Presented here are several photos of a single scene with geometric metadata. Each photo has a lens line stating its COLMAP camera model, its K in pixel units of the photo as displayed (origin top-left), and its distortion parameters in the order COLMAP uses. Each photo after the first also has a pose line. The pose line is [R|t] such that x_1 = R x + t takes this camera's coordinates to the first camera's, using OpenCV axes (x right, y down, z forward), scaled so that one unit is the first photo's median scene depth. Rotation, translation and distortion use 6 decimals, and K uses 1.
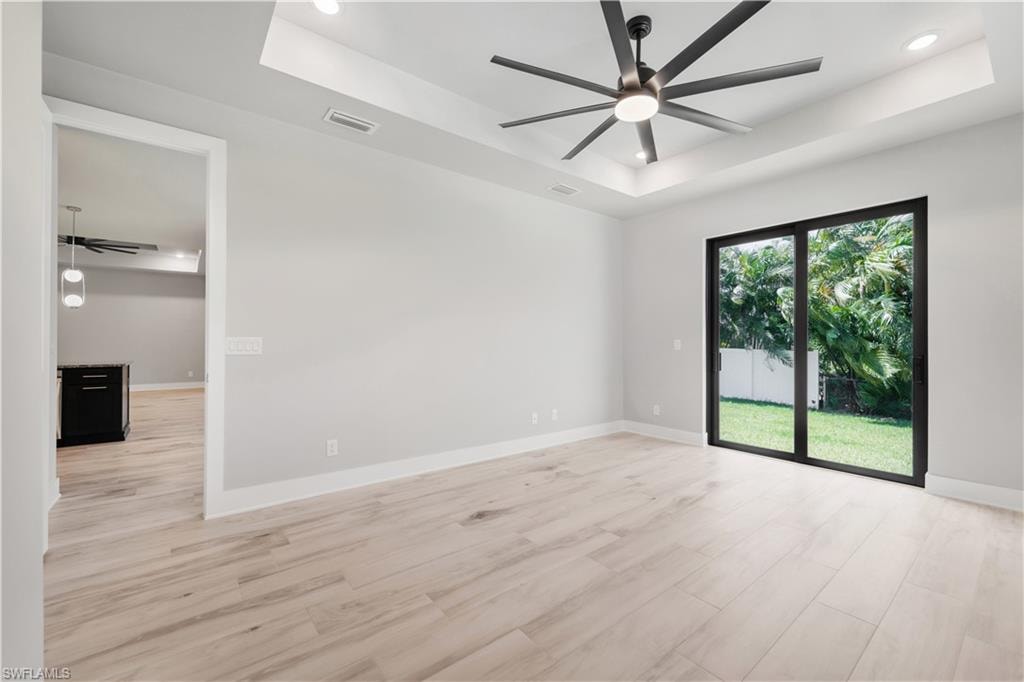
lens RADIAL K [[416.8, 0, 505.1], [0, 416.8, 337.5], [0, 0, 1]] dist [0.006514, -0.001861]
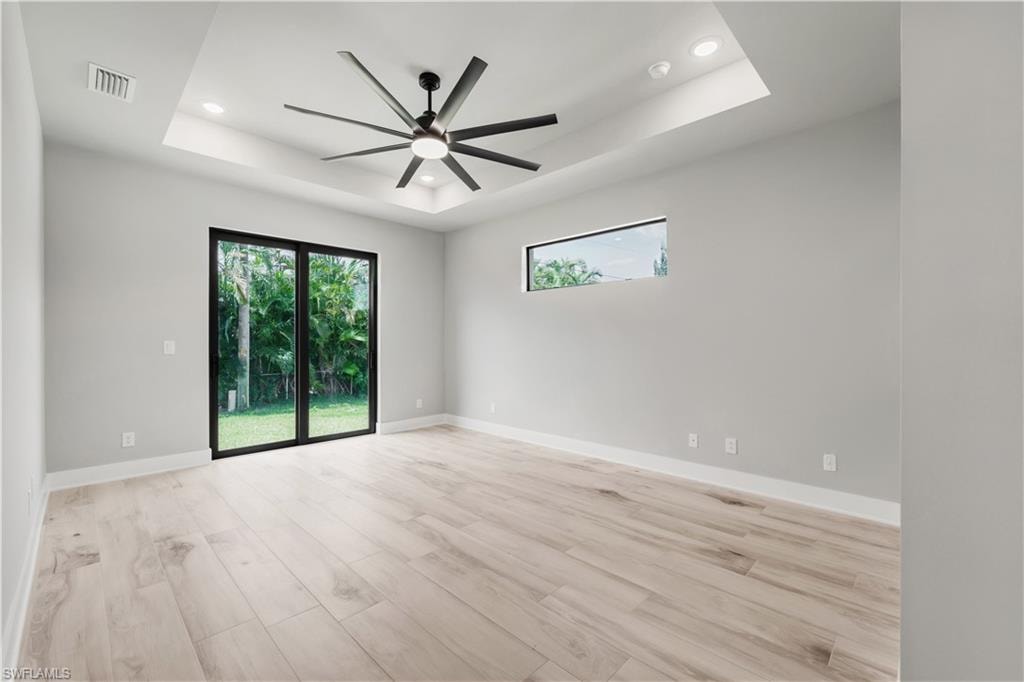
lens RADIAL K [[416.8, 0, 514.5], [0, 416.8, 344.2], [0, 0, 1]] dist [0.006514, -0.001861]
pose [[-0.144568, -0.003028, 0.989490, -0.837292], [-0.010816, 0.999940, 0.001480, 0.007680], [-0.989436, -0.010489, -0.144593, 0.878165]]
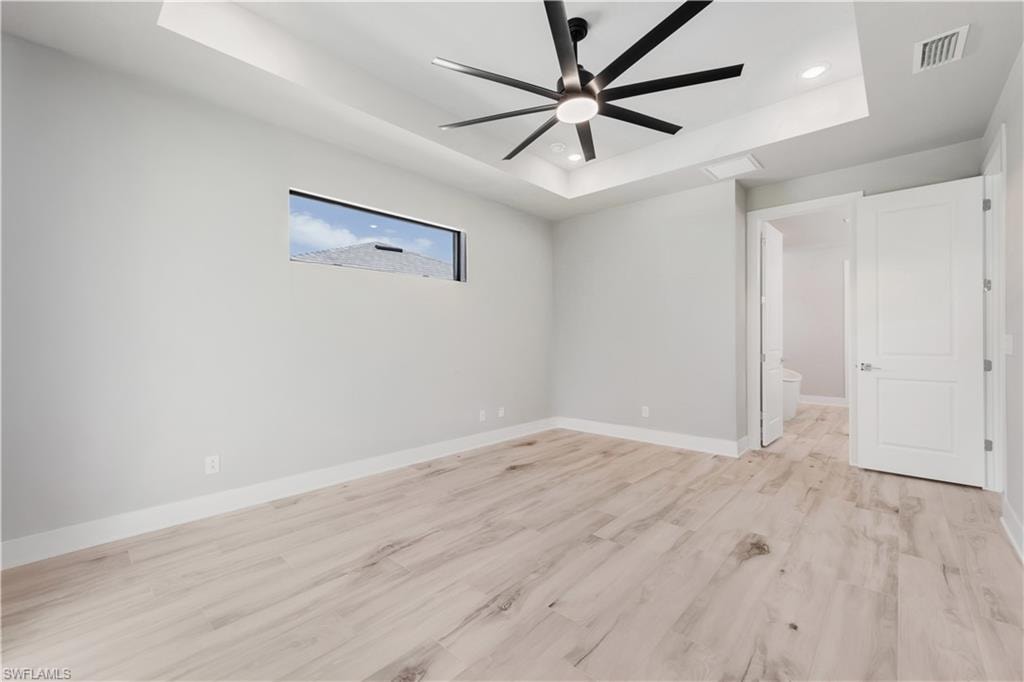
lens RADIAL K [[416.8, 0, 510.7], [0, 416.8, 345.6], [0, 0, 1]] dist [0.006514, -0.001861]
pose [[-0.986988, 0.004135, -0.160743, 0.594458], [0.003794, 0.999990, 0.002430, 0.020906], [0.160752, 0.001789, -0.986993, 1.844354]]
